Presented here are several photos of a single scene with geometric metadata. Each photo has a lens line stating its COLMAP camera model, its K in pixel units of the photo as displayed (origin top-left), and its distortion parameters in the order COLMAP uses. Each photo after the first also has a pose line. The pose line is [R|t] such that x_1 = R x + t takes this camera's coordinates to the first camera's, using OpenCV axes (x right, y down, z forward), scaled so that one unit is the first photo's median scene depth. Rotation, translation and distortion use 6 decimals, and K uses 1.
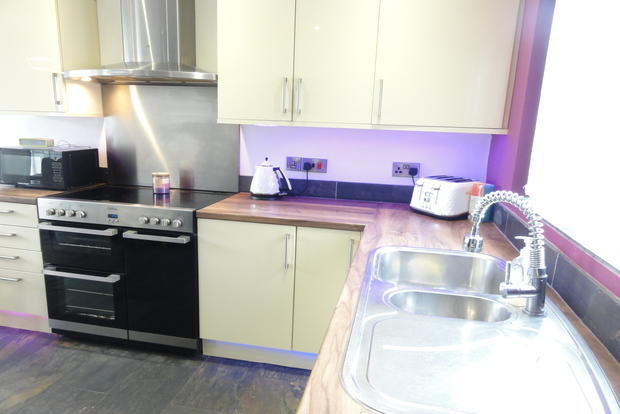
lens RADIAL K [[431.4, 0, 310.2], [0, 431.4, 207.7], [0, 0, 1]] dist [0.007292, 0.002021]
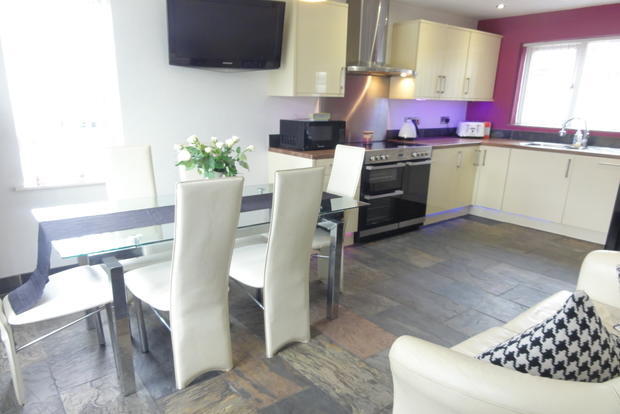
lens RADIAL K [[431.4, 0, 310.1], [0, 431.4, 207.7], [0, 0, 1]] dist [0.007292, 0.002021]
pose [[0.651380, -0.201339, 0.731550, -1.951290], [0.140731, 0.979480, 0.144267, -0.072223], [-0.745586, 0.008979, 0.666349, 0.129292]]
